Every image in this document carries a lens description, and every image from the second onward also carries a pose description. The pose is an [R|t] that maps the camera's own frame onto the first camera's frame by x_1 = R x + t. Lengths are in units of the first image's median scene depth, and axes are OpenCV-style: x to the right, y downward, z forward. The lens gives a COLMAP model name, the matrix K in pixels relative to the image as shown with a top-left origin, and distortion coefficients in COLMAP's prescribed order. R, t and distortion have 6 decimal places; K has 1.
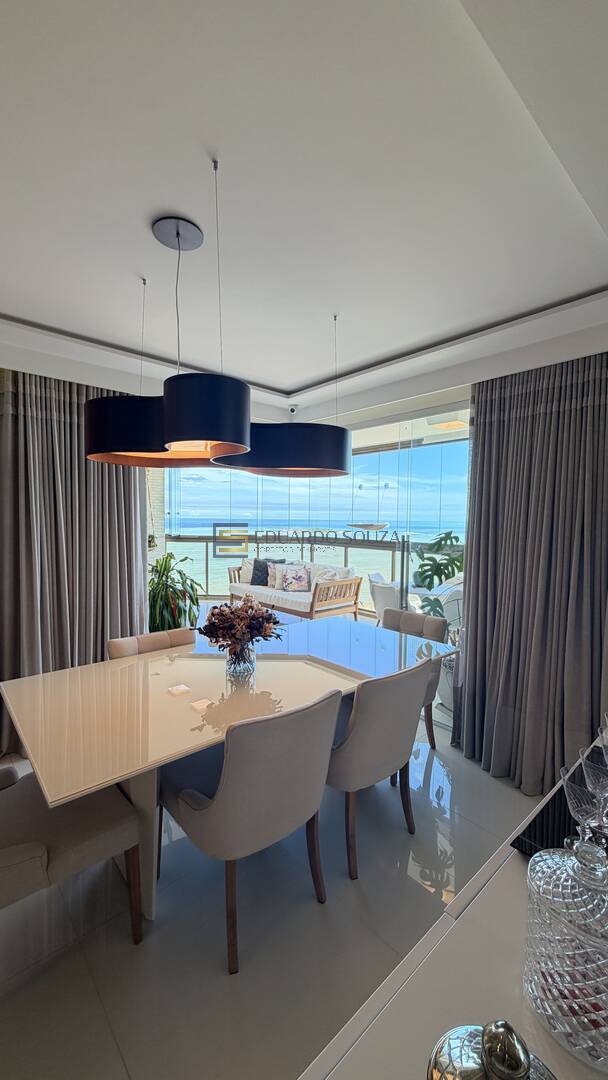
lens RADIAL K [[430.5, 0, 304.0], [0, 430.5, 538.4], [0, 0, 1]] dist [0.002624, 0.000326]
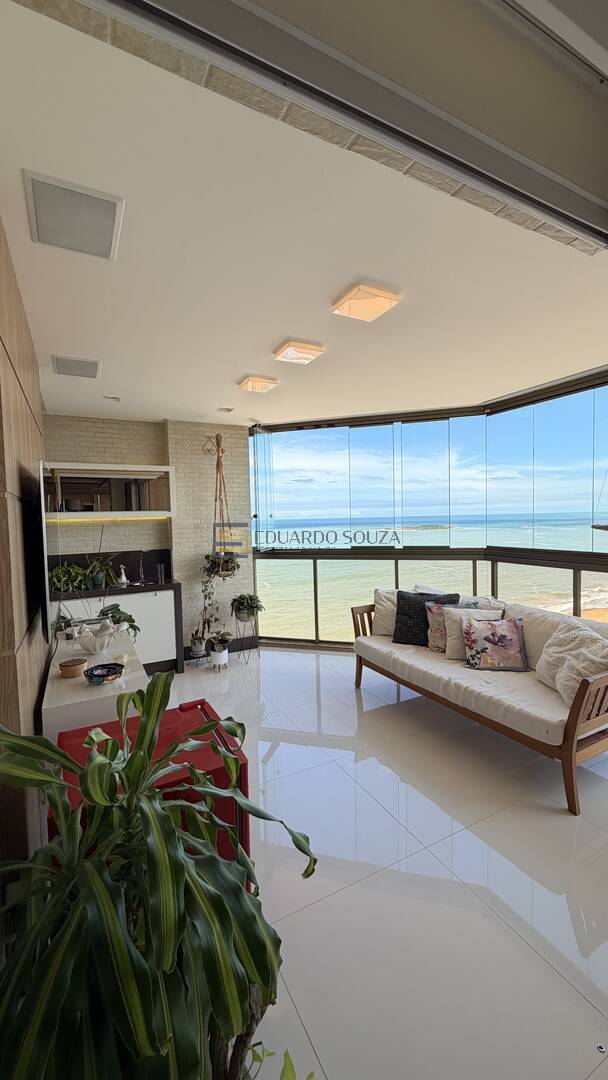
lens RADIAL K [[430.5, 0, 307.7], [0, 430.5, 536.7], [0, 0, 1]] dist [0.002624, 0.000326]
pose [[0.970387, -0.024326, -0.240329, -0.095460], [0.024201, 0.999701, -0.003470, -0.026052], [0.240342, -0.002449, 0.970685, 0.445520]]
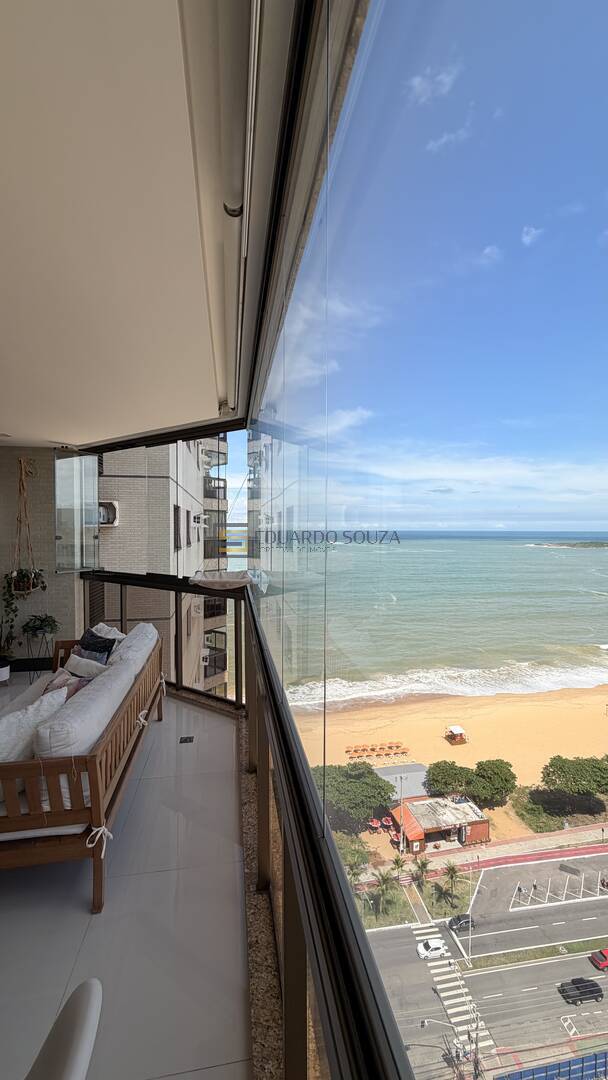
lens RADIAL K [[430.5, 0, 307.1], [0, 430.5, 536.7], [0, 0, 1]] dist [0.002624, 0.000326]
pose [[0.852359, 0.001471, -0.522954, 0.387802], [-0.018485, 0.999456, -0.027316, -0.054388], [0.522630, 0.032950, 0.851923, 0.724879]]
